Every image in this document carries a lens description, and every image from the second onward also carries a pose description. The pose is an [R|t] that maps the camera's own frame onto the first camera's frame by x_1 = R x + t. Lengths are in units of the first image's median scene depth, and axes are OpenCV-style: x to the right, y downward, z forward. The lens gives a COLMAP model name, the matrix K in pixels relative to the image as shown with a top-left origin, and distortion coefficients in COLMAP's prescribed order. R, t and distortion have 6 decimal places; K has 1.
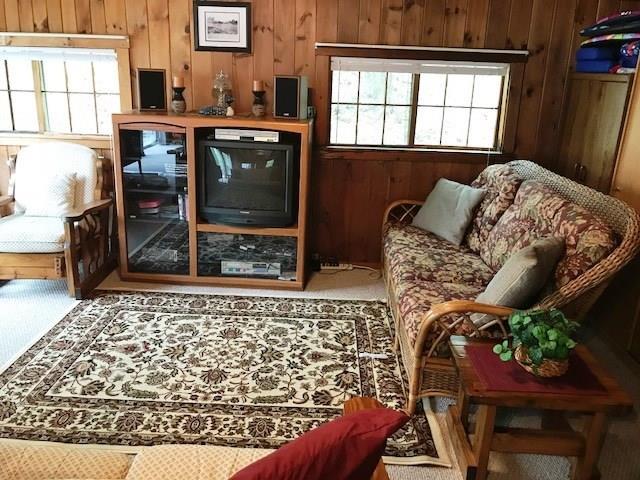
lens RADIAL K [[519.9, 0, 320.2], [0, 519.9, 232.2], [0, 0, 1]] dist [0.003682, -0.076775]
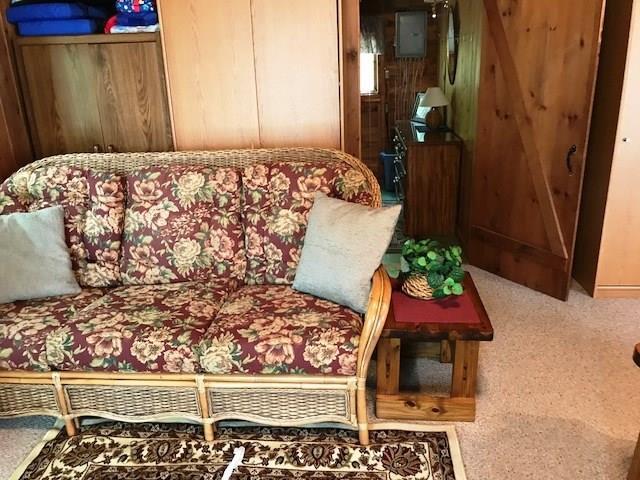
lens RADIAL K [[519.9, 0, 320.2], [0, 519.9, 232.2], [0, 0, 1]] dist [0.003682, -0.076775]
pose [[0.037049, -0.340329, 0.939576, -0.302701], [0.321893, 0.894173, 0.311191, -0.140359], [-0.946051, 0.290913, 0.142678, 0.538949]]
